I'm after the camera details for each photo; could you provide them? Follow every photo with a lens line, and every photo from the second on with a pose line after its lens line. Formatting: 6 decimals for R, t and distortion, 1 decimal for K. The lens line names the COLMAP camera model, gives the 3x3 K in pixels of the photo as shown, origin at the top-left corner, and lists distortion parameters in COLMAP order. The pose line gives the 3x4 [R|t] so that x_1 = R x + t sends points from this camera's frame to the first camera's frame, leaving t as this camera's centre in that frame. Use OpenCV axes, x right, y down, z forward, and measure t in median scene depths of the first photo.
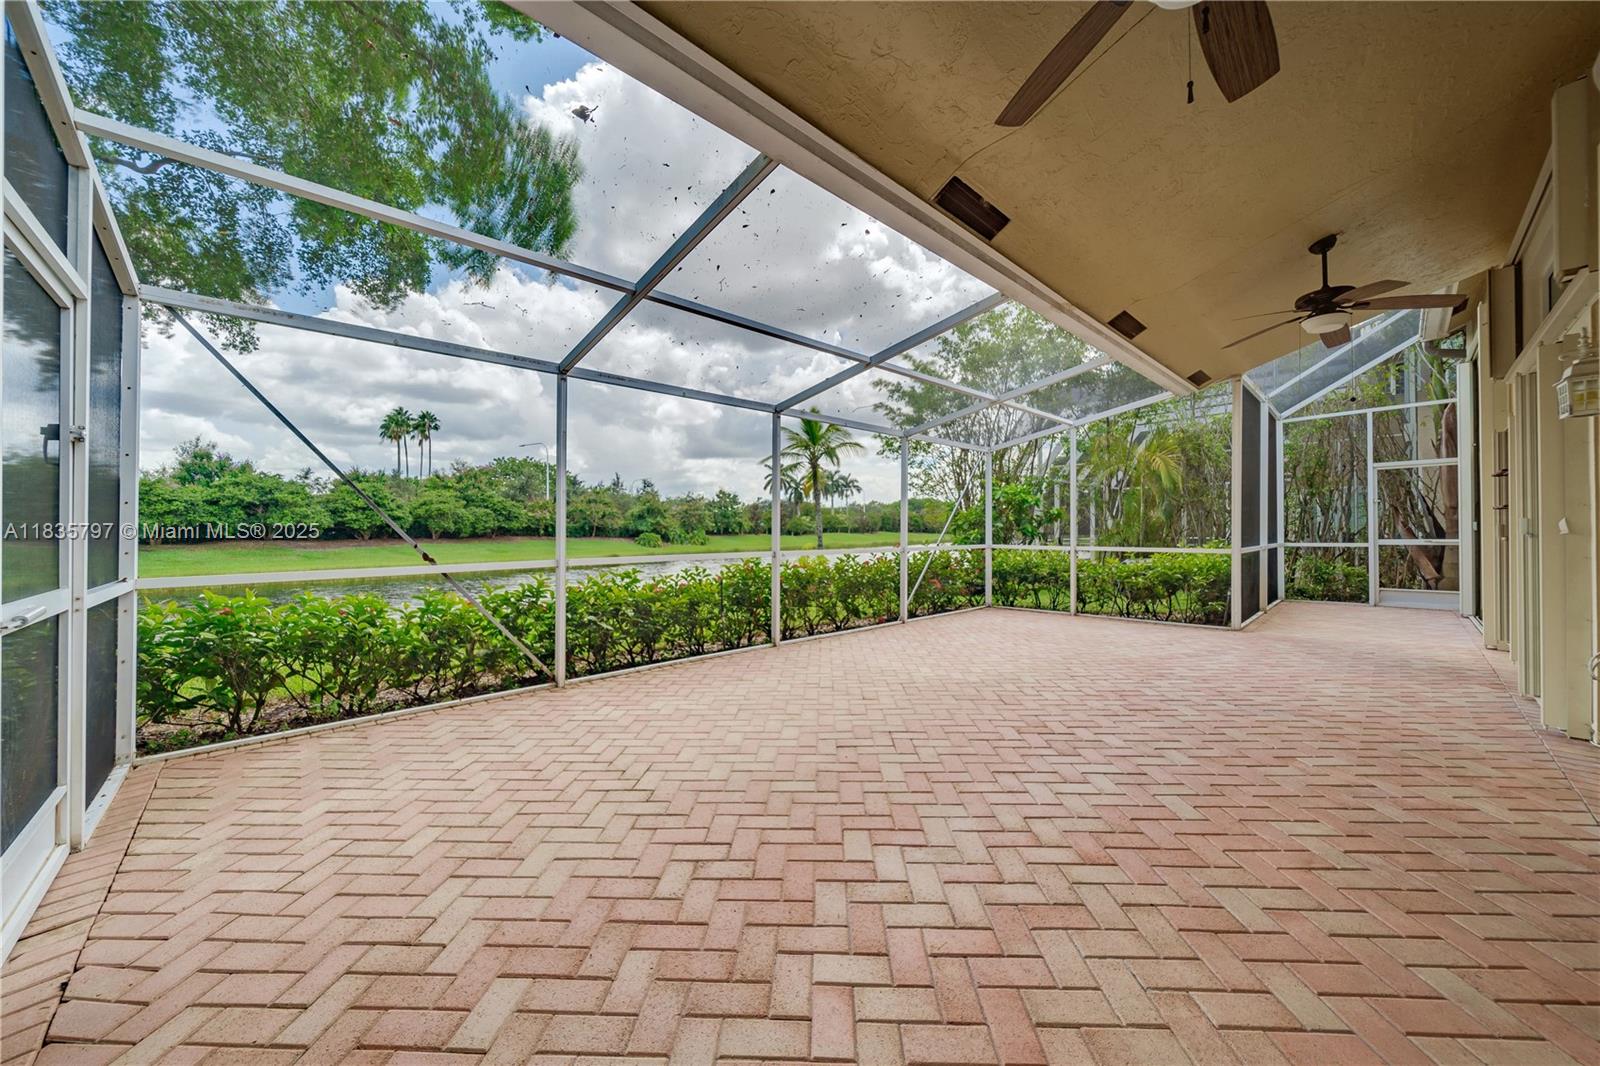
lens RADIAL K [[560.1, 0, 807.4], [0, 560.1, 527.2], [0, 0, 1]] dist [-0.001725, 0.000020]
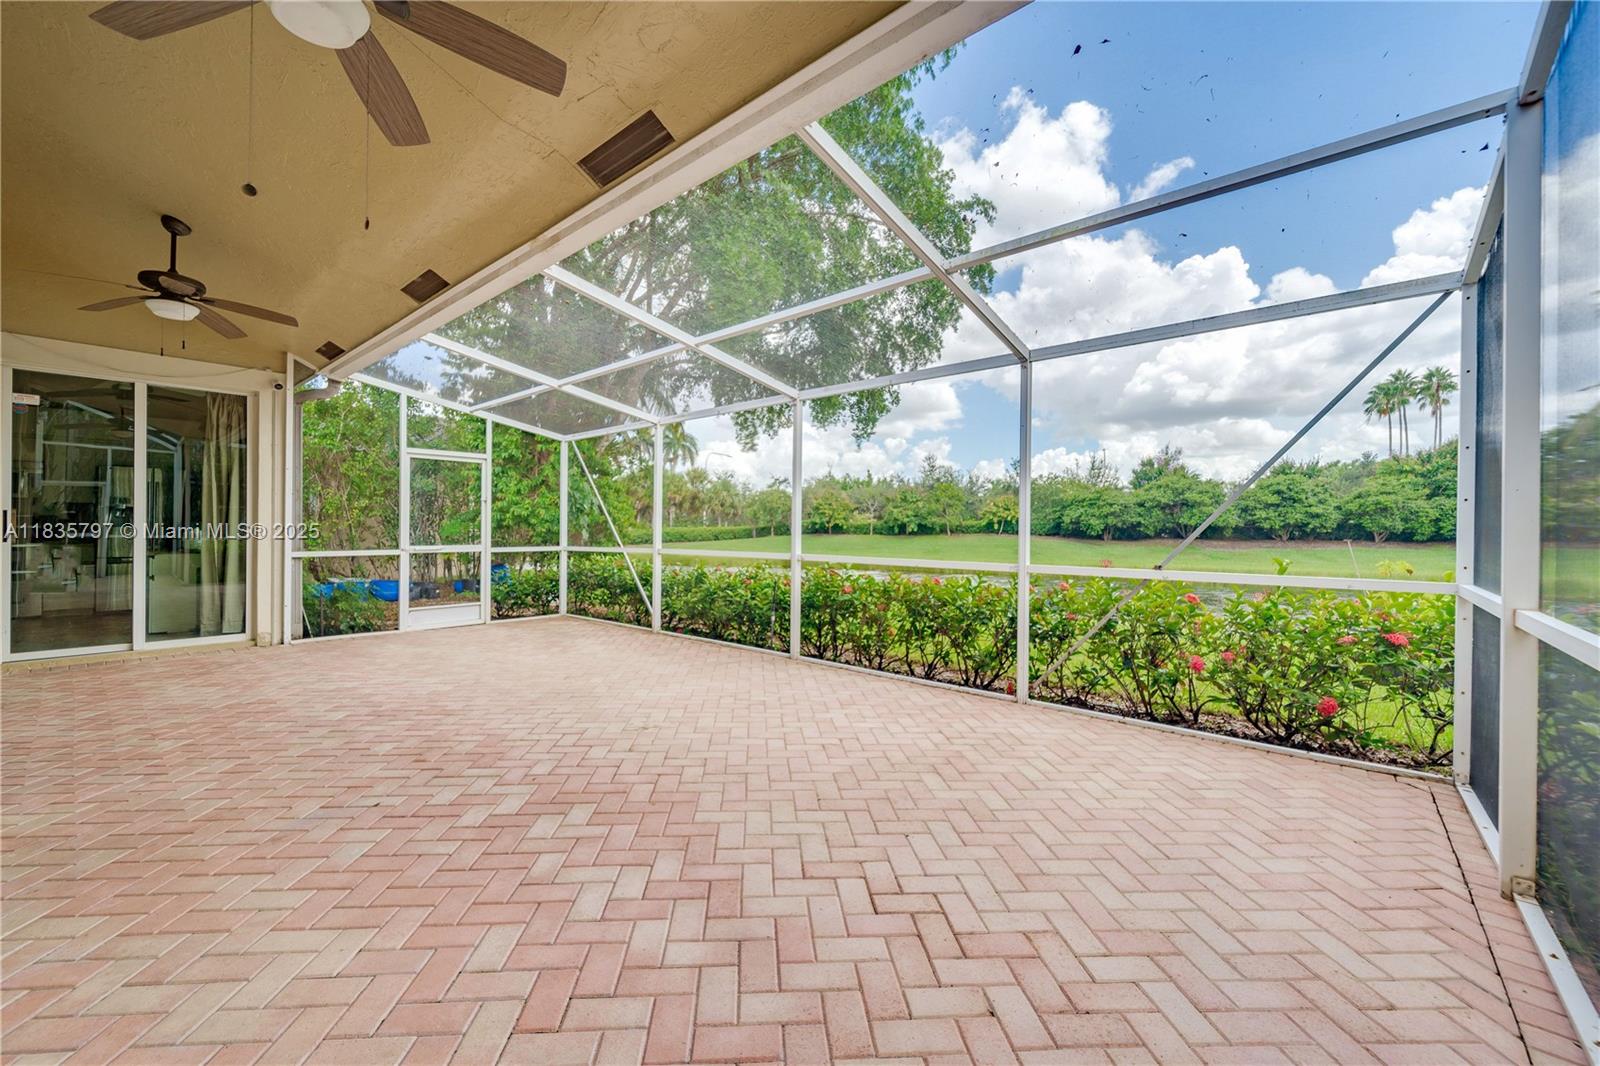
lens RADIAL K [[650.6, 0, 785.7], [0, 650.6, 524.4], [0, 0, 1]] dist [-0.003509, -0.000456]
pose [[0.076347, -0.001825, -0.997080, 0.114442], [-0.000510, 0.999998, -0.001870, -0.000532], [0.997081, 0.000651, 0.076346, 0.104059]]
